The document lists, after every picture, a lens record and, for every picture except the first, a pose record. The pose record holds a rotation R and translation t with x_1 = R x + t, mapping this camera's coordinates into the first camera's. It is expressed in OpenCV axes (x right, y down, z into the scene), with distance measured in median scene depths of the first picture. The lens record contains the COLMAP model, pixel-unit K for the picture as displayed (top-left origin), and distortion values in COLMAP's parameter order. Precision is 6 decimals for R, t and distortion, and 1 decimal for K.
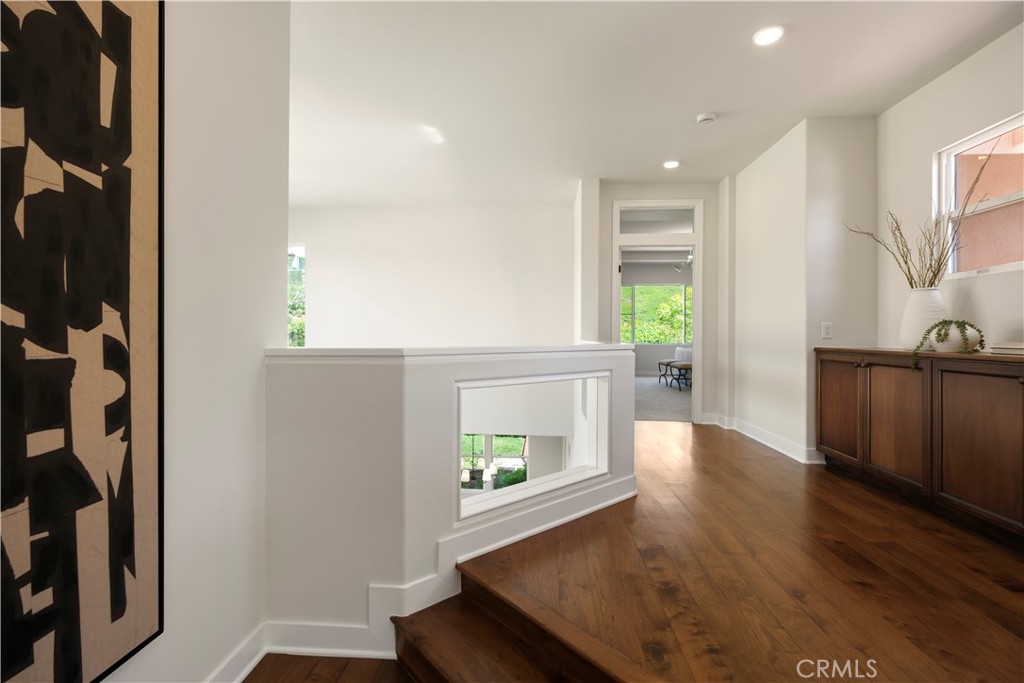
lens RADIAL K [[451.2, 0, 511.7], [0, 451.2, 332.4], [0, 0, 1]] dist [-0.001425, 0.000552]
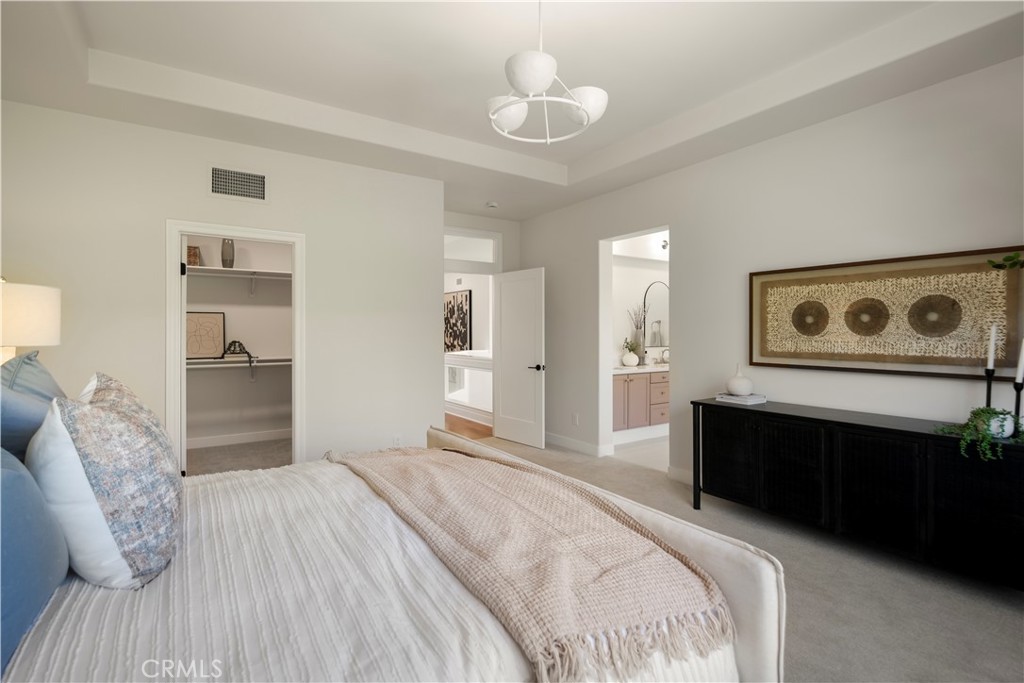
lens RADIAL K [[484.9, 0, 519.9], [0, 484.9, 338.4], [0, 0, 1]] dist [-0.011098, -0.002142]
pose [[-0.779226, 0.001081, -0.626742, 1.688089], [-0.003422, 0.999976, 0.005979, -0.080217], [0.626734, 0.006803, -0.779204, 3.573611]]
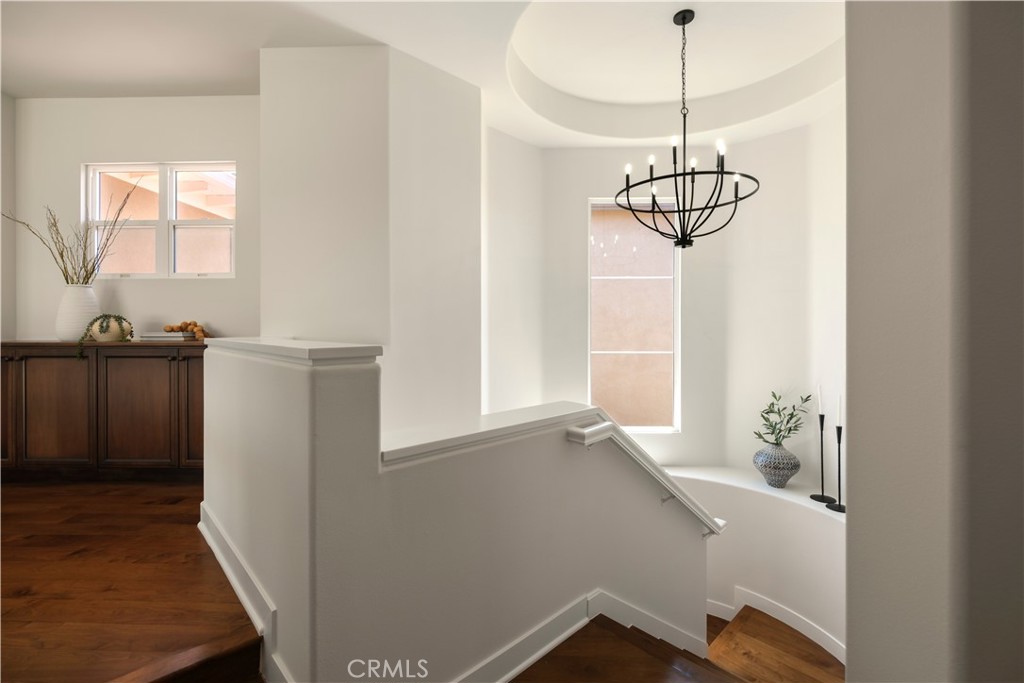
lens RADIAL K [[451.2, 0, 511.0], [0, 451.2, 332.2], [0, 0, 1]] dist [-0.001425, 0.000552]
pose [[-0.048964, -0.013107, 0.998715, -0.275719], [-0.001497, 0.999914, 0.013049, 0.002555], [-0.998799, -0.000856, -0.048979, -0.004815]]
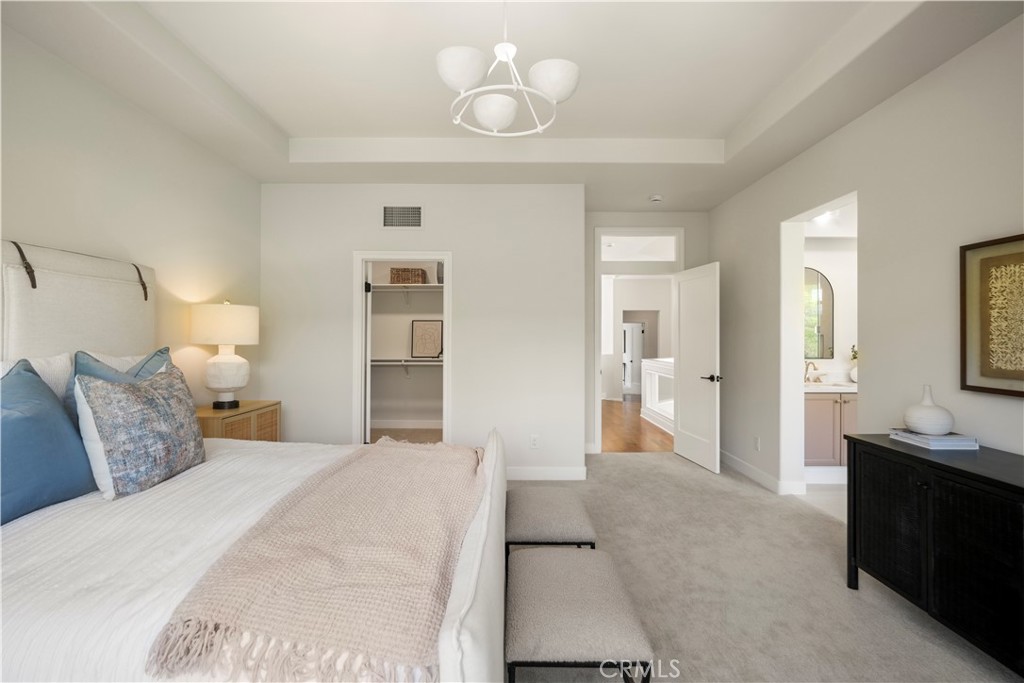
lens RADIAL K [[484.9, 0, 517.5], [0, 484.9, 339.8], [0, 0, 1]] dist [-0.011098, -0.002142]
pose [[-0.996719, -0.009725, -0.080359, 1.265413], [-0.009897, 0.999950, 0.001743, -0.082133], [0.080338, 0.002533, -0.996764, 3.703252]]
